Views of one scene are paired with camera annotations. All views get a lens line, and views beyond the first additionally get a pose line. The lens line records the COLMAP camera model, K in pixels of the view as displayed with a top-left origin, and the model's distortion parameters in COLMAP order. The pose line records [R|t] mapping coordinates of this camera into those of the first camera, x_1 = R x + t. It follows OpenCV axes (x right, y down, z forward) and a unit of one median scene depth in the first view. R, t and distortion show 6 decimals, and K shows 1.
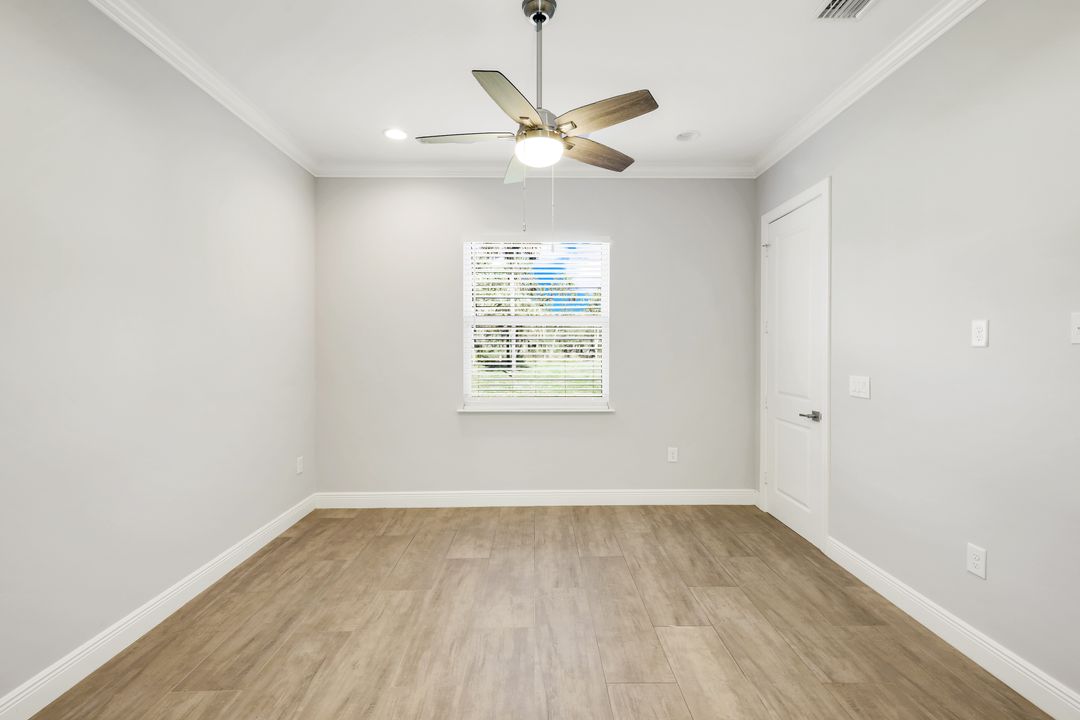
lens RADIAL K [[475.8, 0, 544.5], [0, 475.8, 349.3], [0, 0, 1]] dist [0.003246, 0.000462]
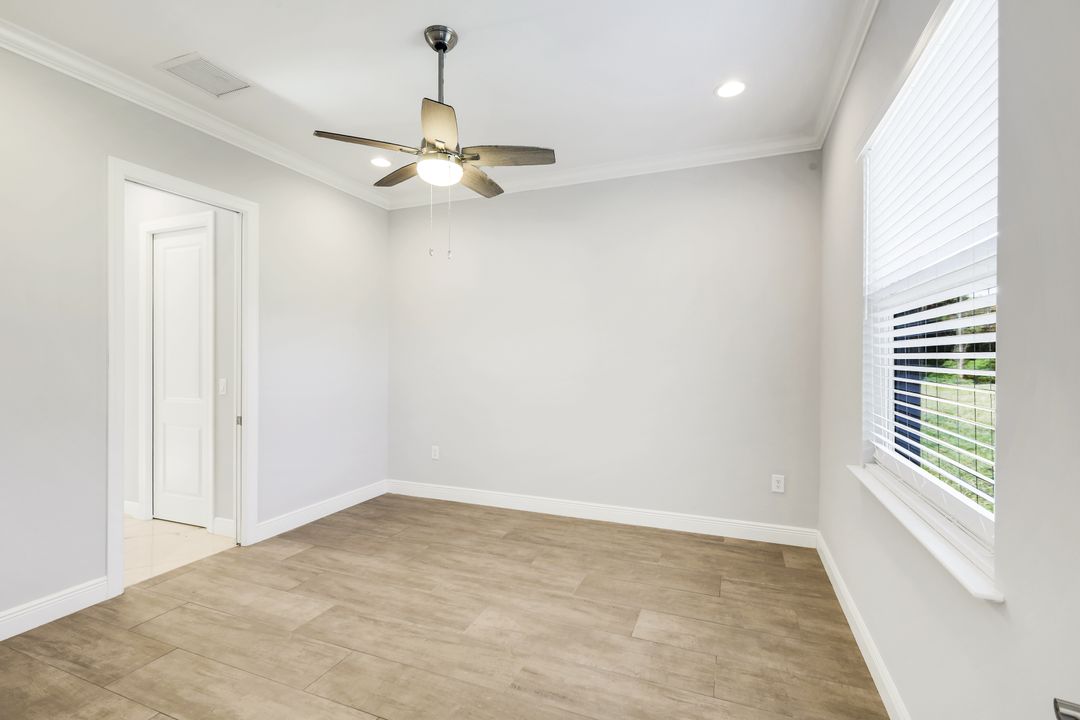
lens RADIAL K [[475.8, 0, 544.5], [0, 475.8, 349.3], [0, 0, 1]] dist [0.003246, 0.000462]
pose [[-0.377774, -0.009161, -0.925853, 0.704454], [-0.002184, 0.999957, -0.009003, -0.013572], [0.925895, -0.001379, -0.377778, 1.271829]]
